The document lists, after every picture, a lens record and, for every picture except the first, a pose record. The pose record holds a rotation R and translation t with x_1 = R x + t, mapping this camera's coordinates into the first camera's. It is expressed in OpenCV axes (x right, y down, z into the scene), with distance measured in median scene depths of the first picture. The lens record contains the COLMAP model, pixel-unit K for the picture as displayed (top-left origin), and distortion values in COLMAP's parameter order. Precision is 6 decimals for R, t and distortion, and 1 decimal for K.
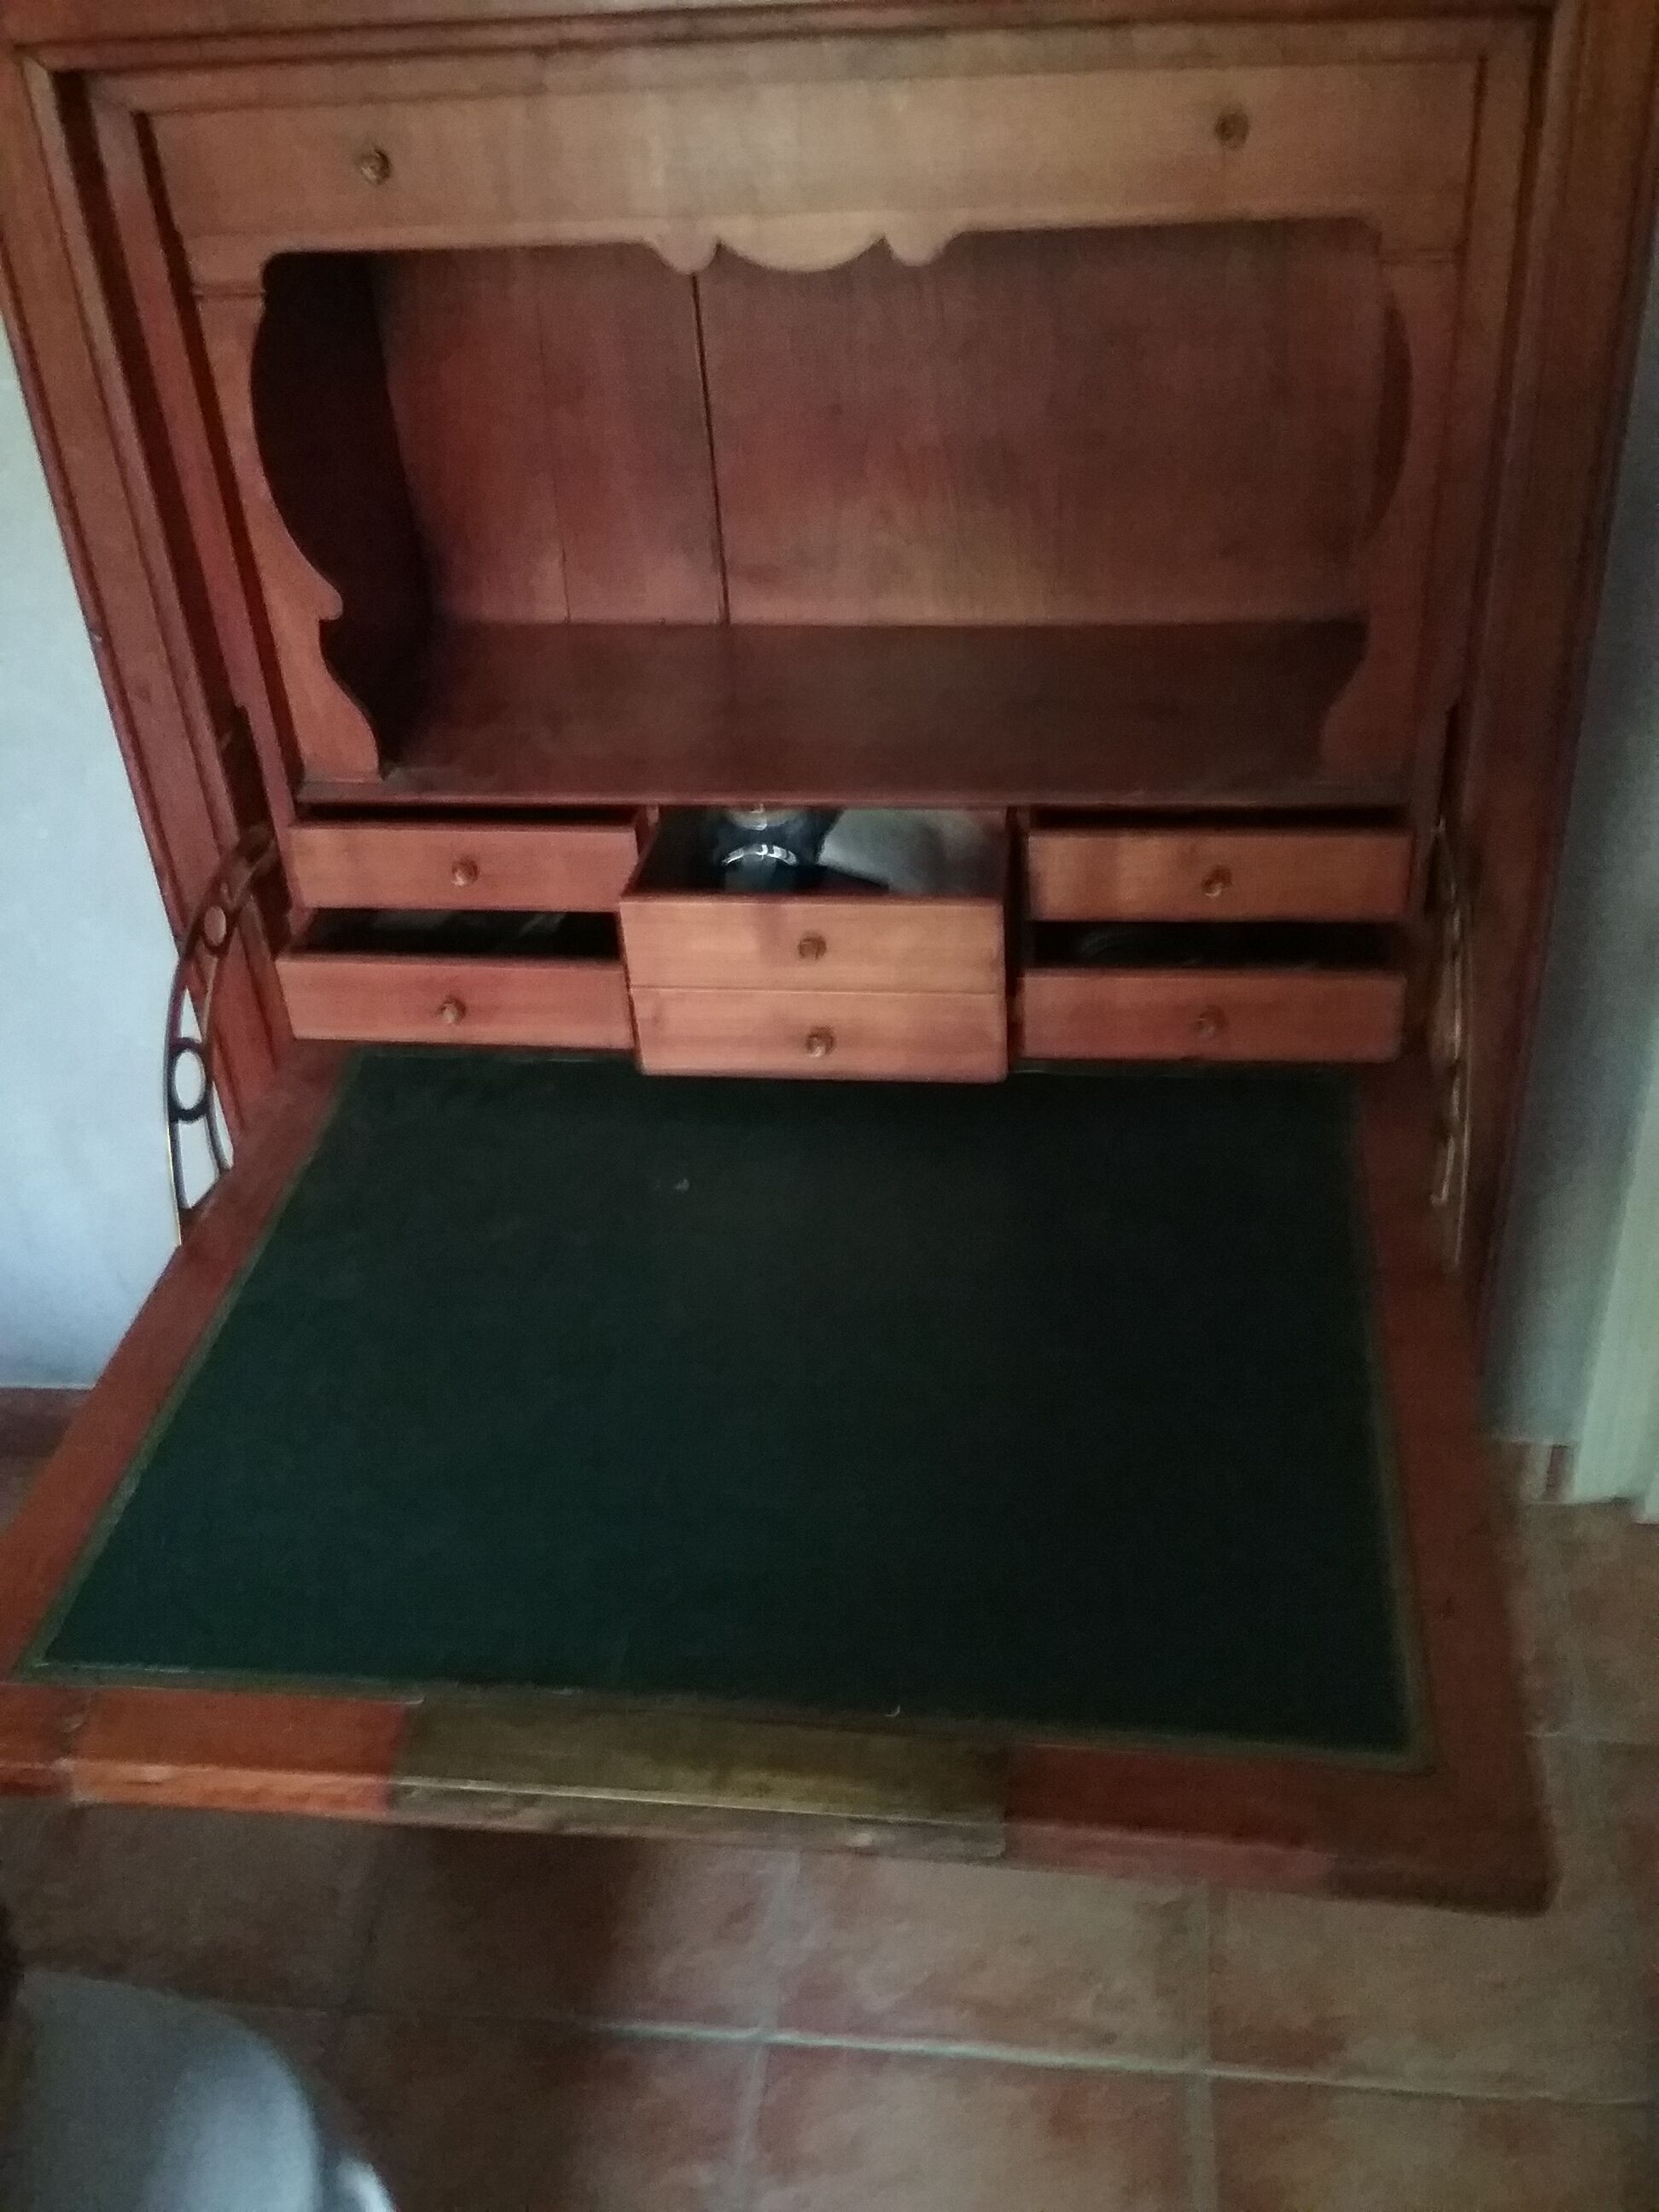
lens RADIAL K [[2045.4, 0, 859.7], [0, 2045.4, 1123.5], [0, 0, 1]] dist [0.085453, -0.161700]
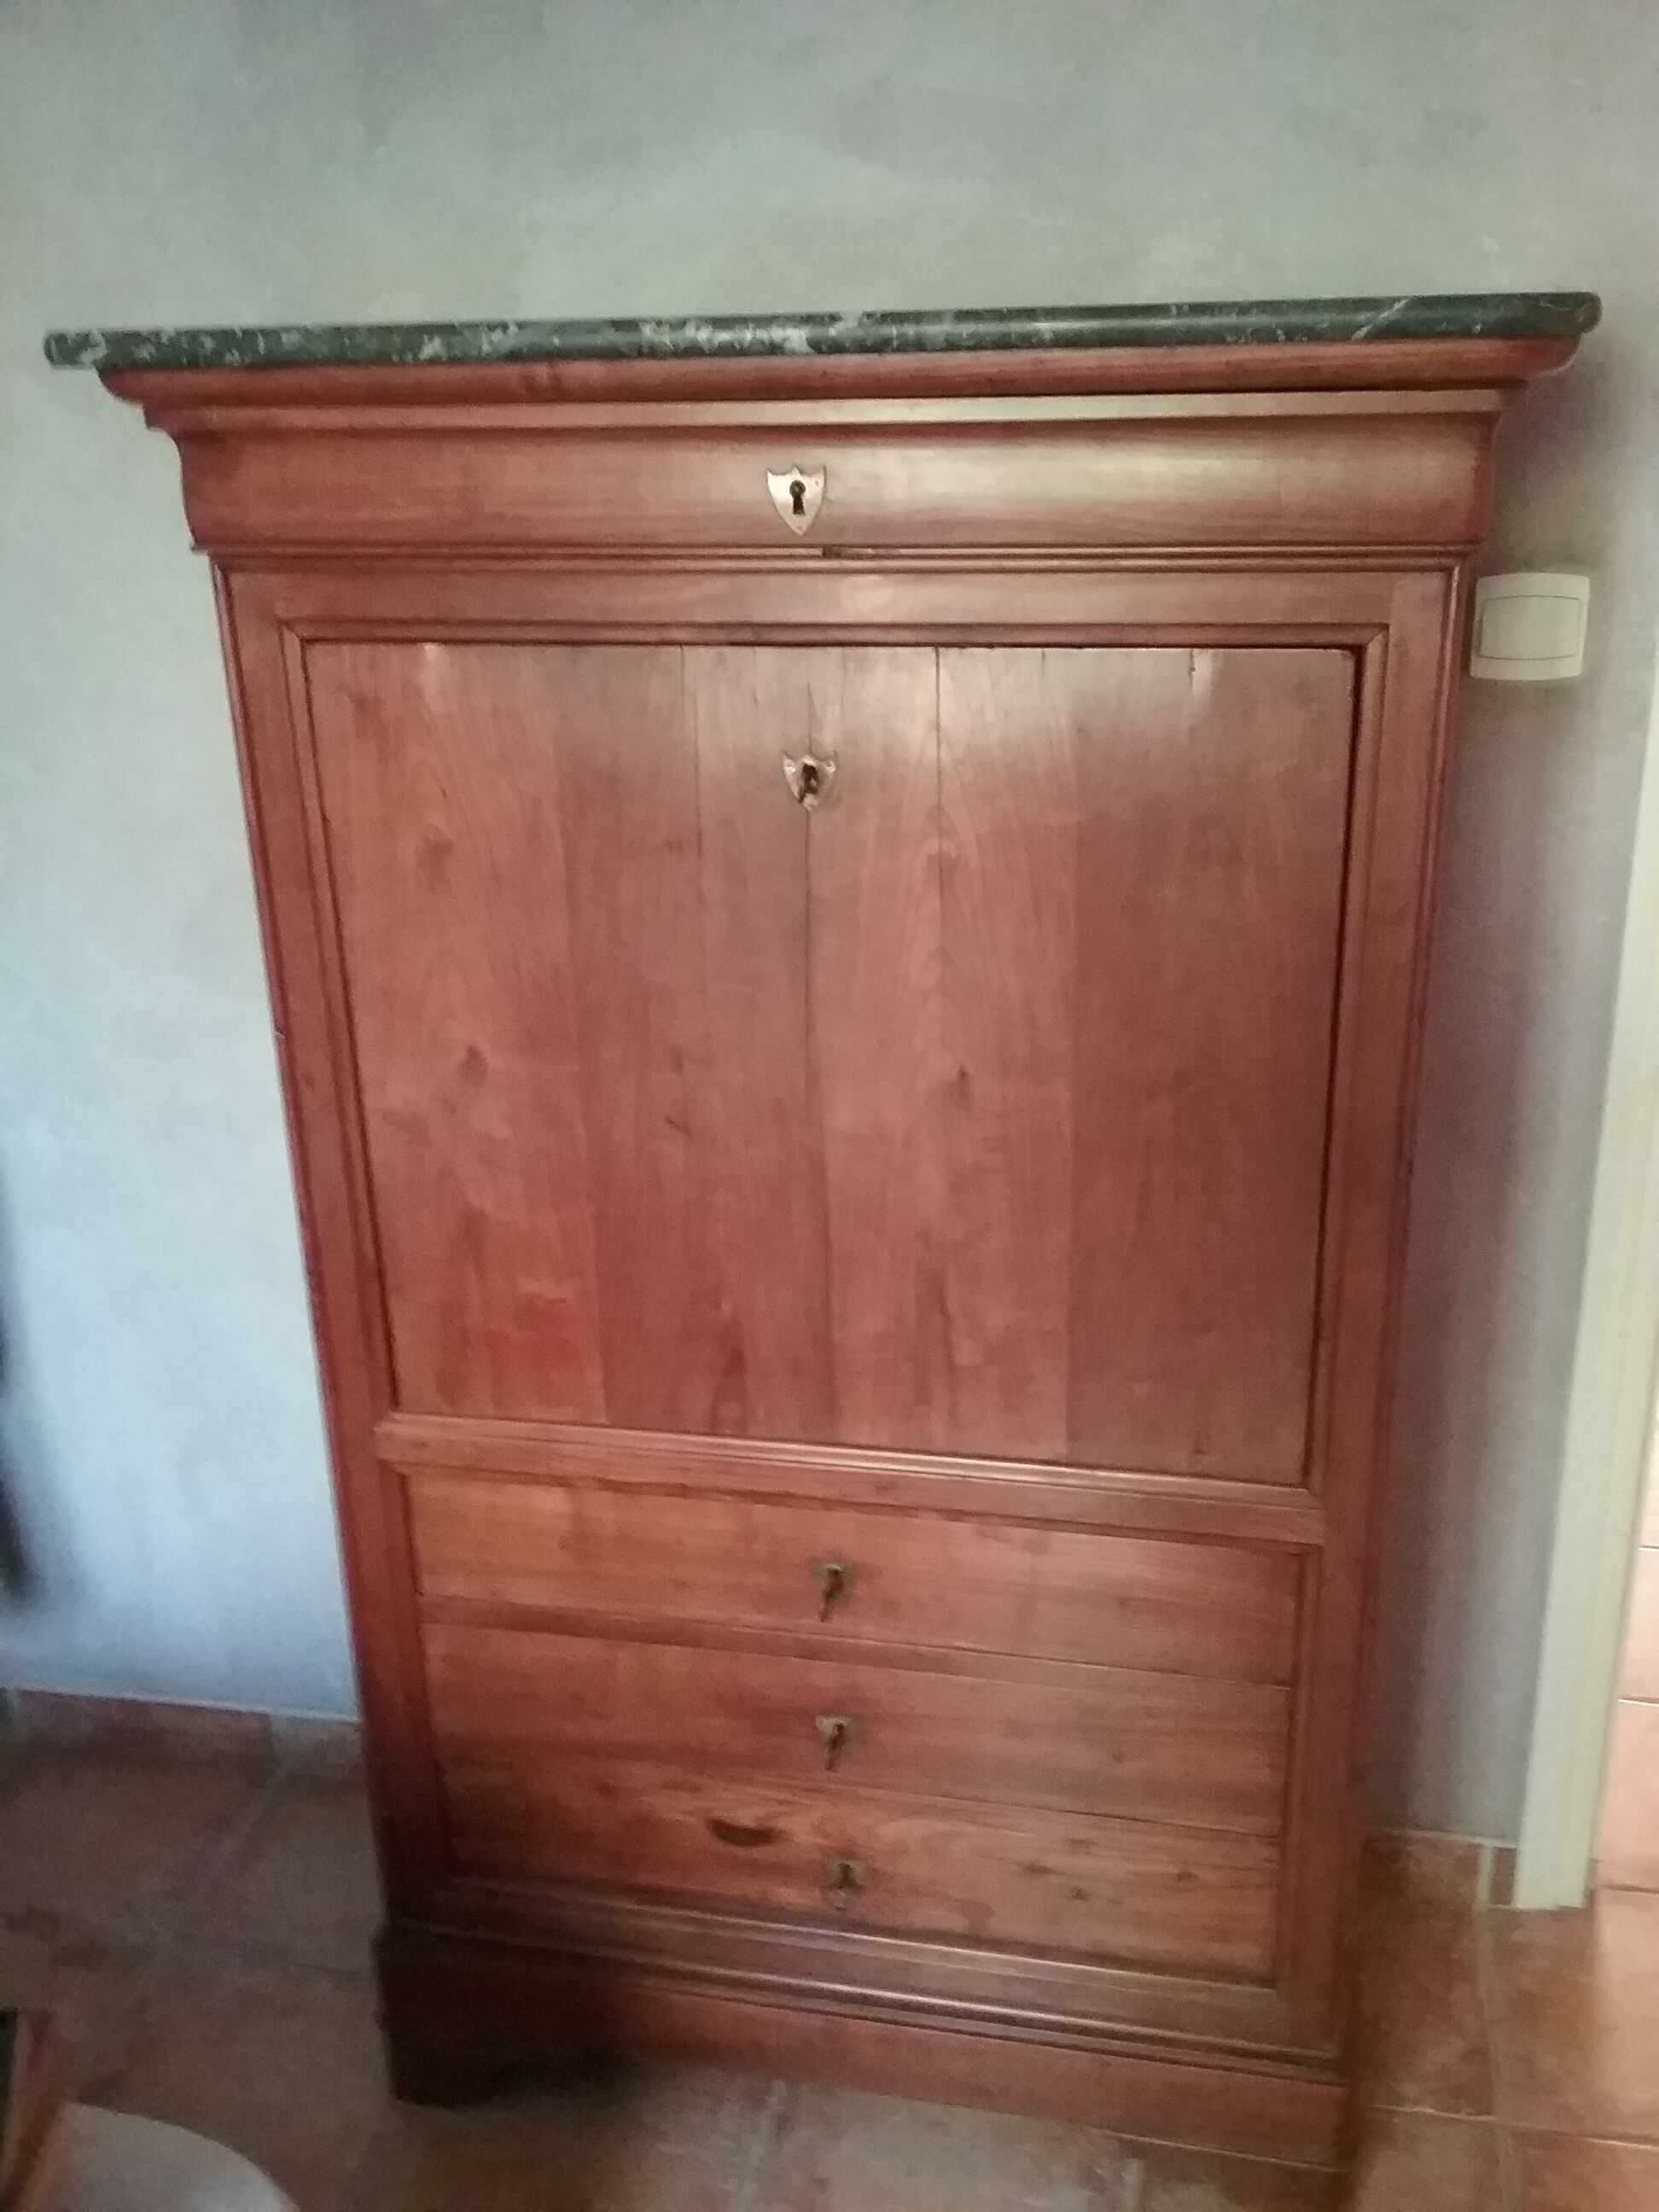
lens RADIAL K [[1997.1, 0, 859.7], [0, 1997.1, 1097.2], [0, 0, 1]] dist [0.057805, -0.127679]
pose [[0.996316, 0.058605, -0.062608, 0.075343], [-0.071686, 0.969846, -0.232937, 0.070004], [0.047069, 0.236567, 0.970474, -0.198110]]
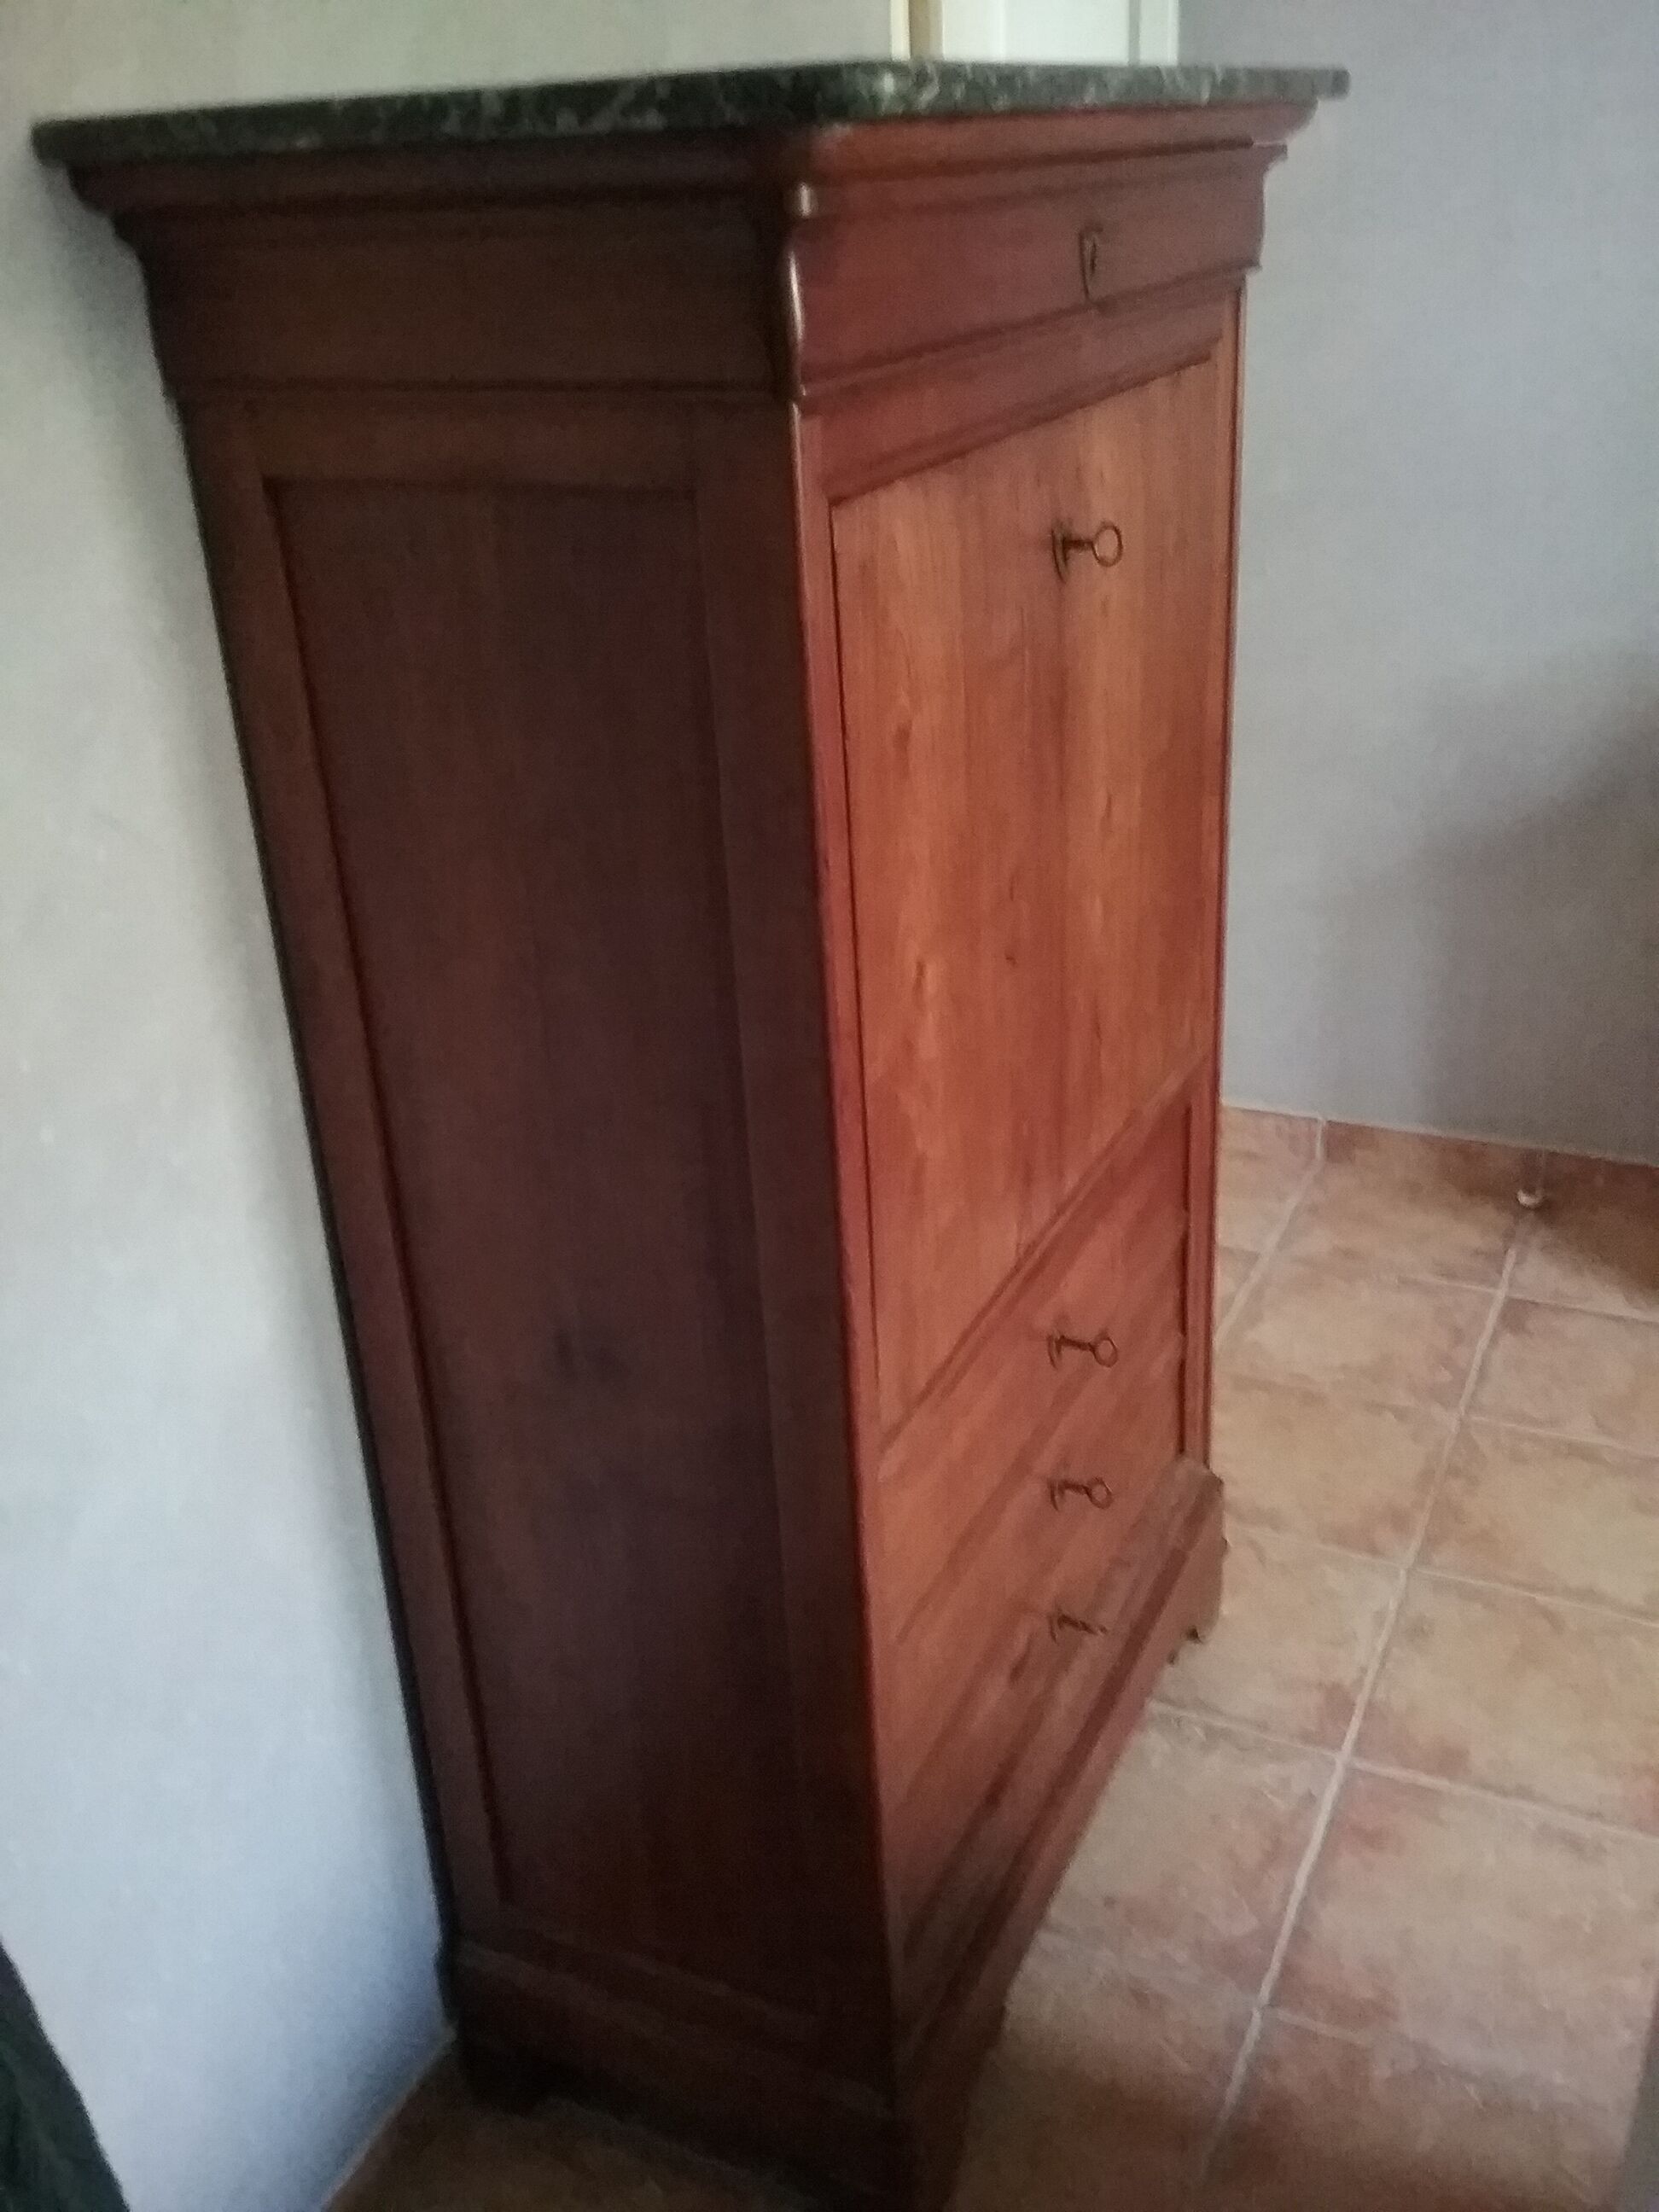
lens RADIAL K [[2045.4, 0, 859.7], [0, 2045.4, 1123.5], [0, 0, 1]] dist [0.085453, -0.161700]
pose [[0.308043, -0.371567, 0.875813, -1.213554], [0.566063, 0.811478, 0.145175, -0.327951], [-0.764645, 0.451045, 0.460300, 0.530516]]
